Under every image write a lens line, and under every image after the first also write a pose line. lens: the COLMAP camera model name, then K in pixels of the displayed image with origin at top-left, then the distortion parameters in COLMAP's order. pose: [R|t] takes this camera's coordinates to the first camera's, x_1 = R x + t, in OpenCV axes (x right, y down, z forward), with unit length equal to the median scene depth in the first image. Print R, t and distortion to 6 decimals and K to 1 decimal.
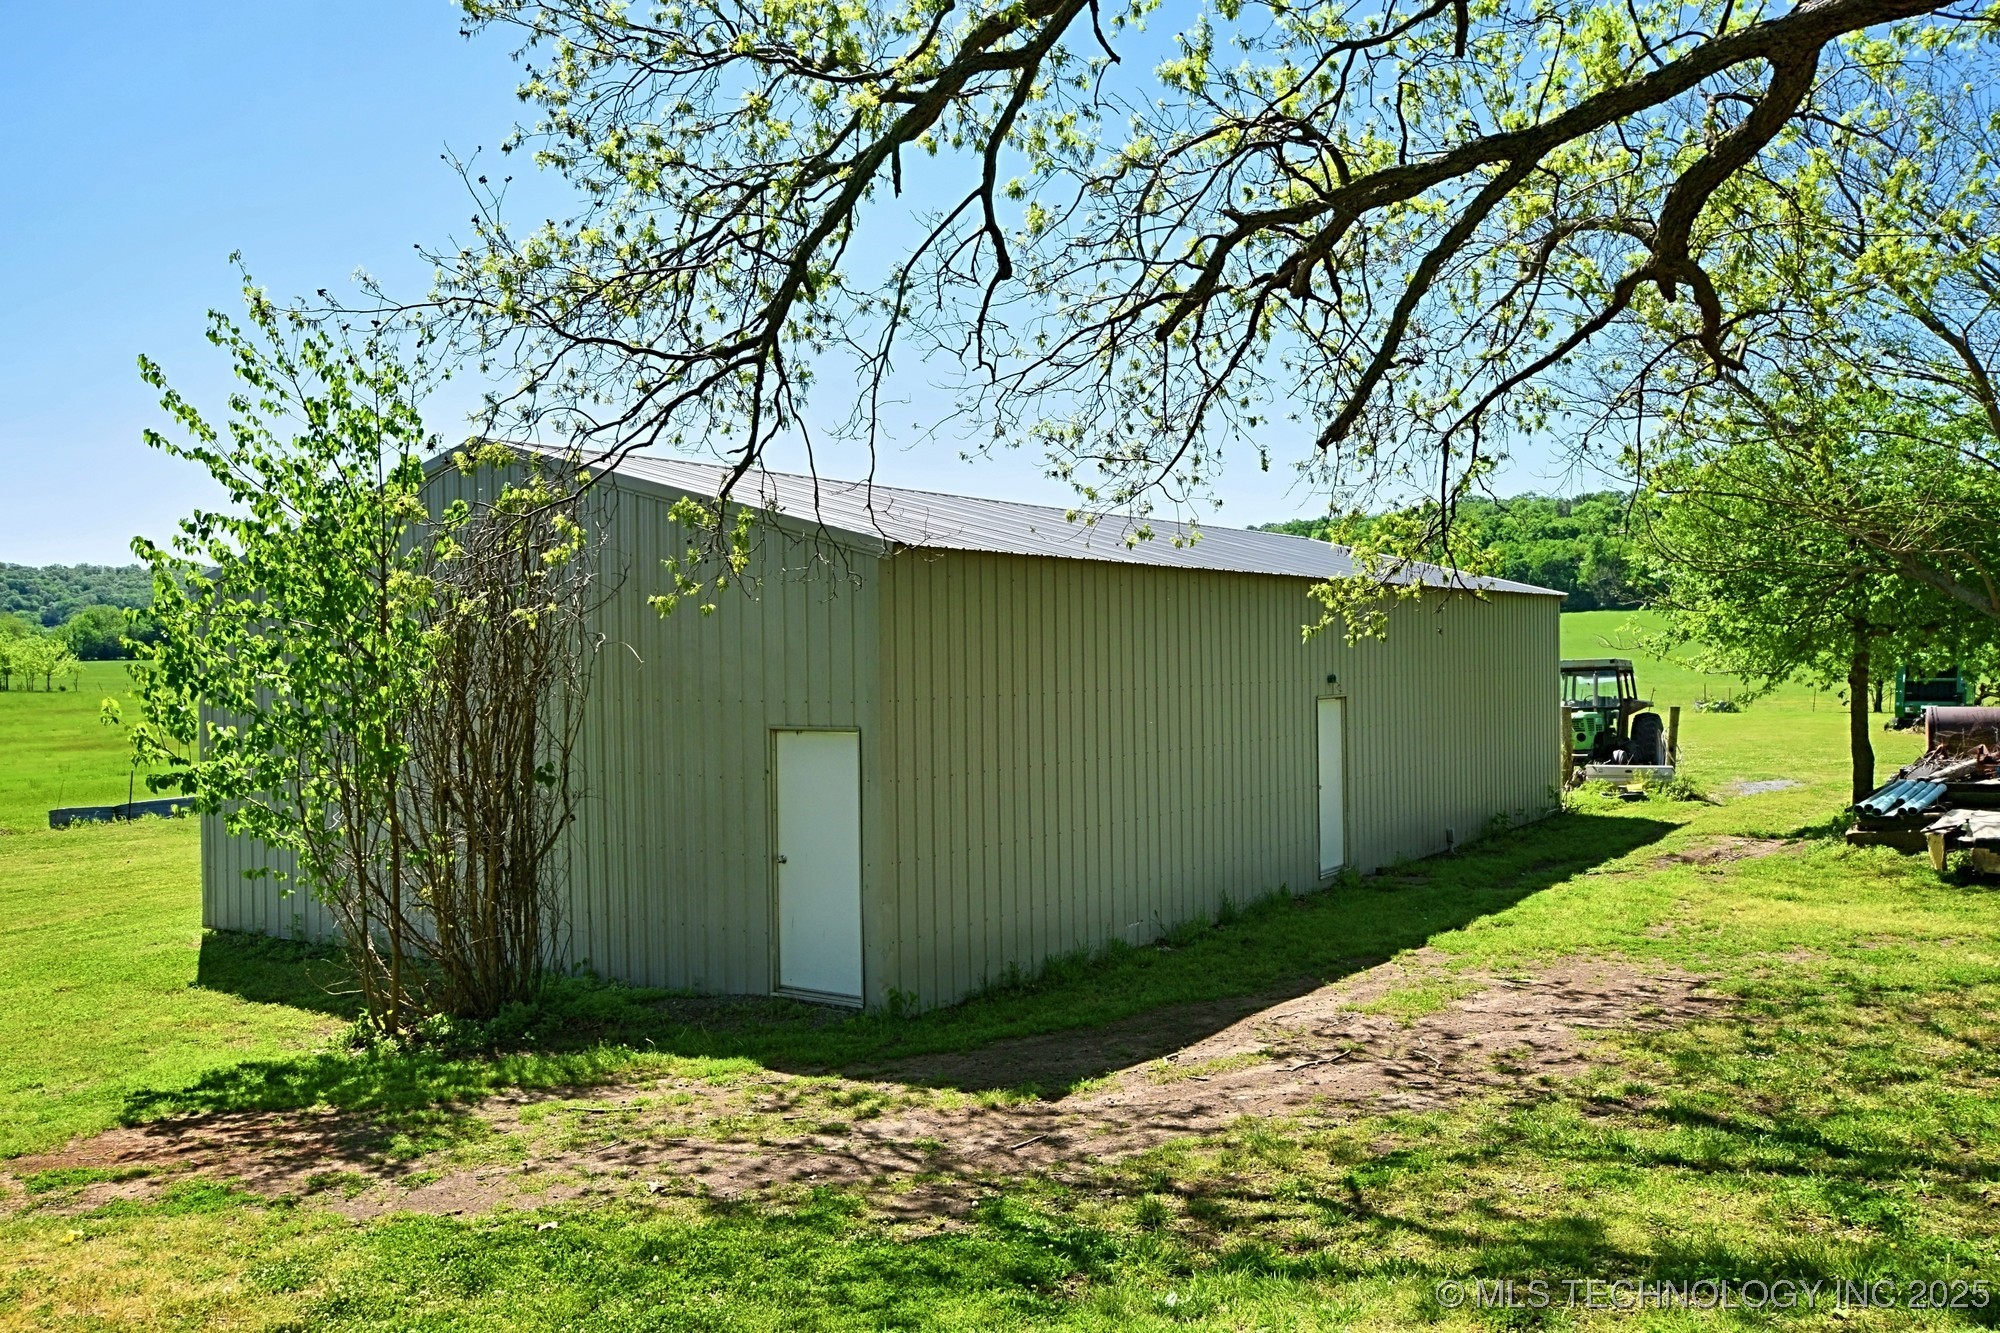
lens RADIAL K [[1639.4, 0, 1000.0], [0, 1639.4, 666.5], [0, 0, 1]] dist [0.012673, 0.014211]
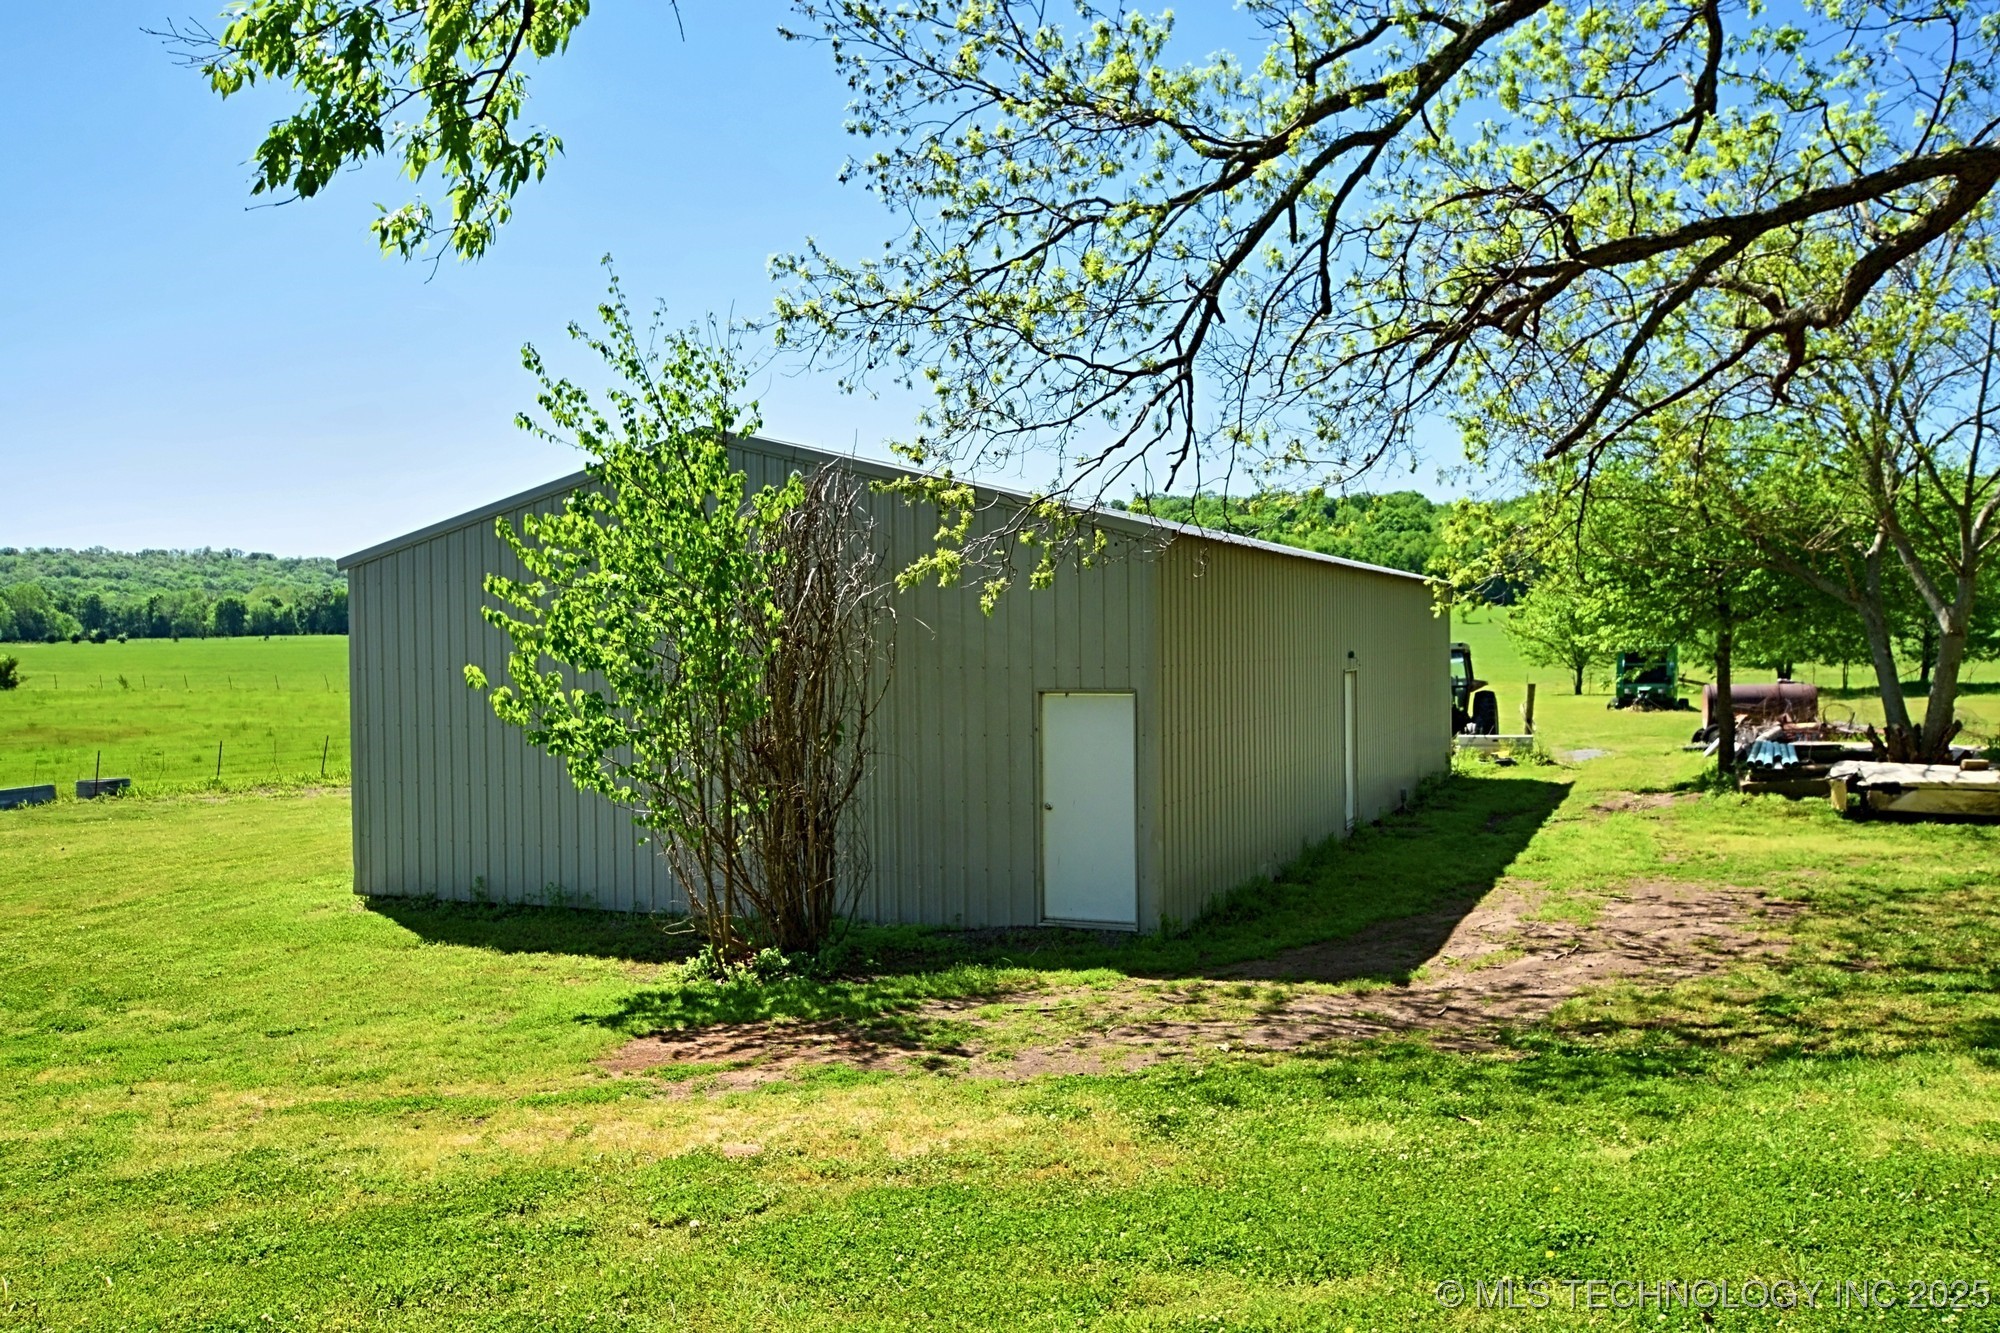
lens RADIAL K [[1639.4, 0, 1000.0], [0, 1639.4, 666.5], [0, 0, 1]] dist [0.012673, 0.014211]
pose [[0.981290, -0.000603, 0.192537, -0.384476], [-0.000503, 0.999984, 0.005691, 0.013980], [-0.192537, -0.005681, 0.981273, -0.111833]]
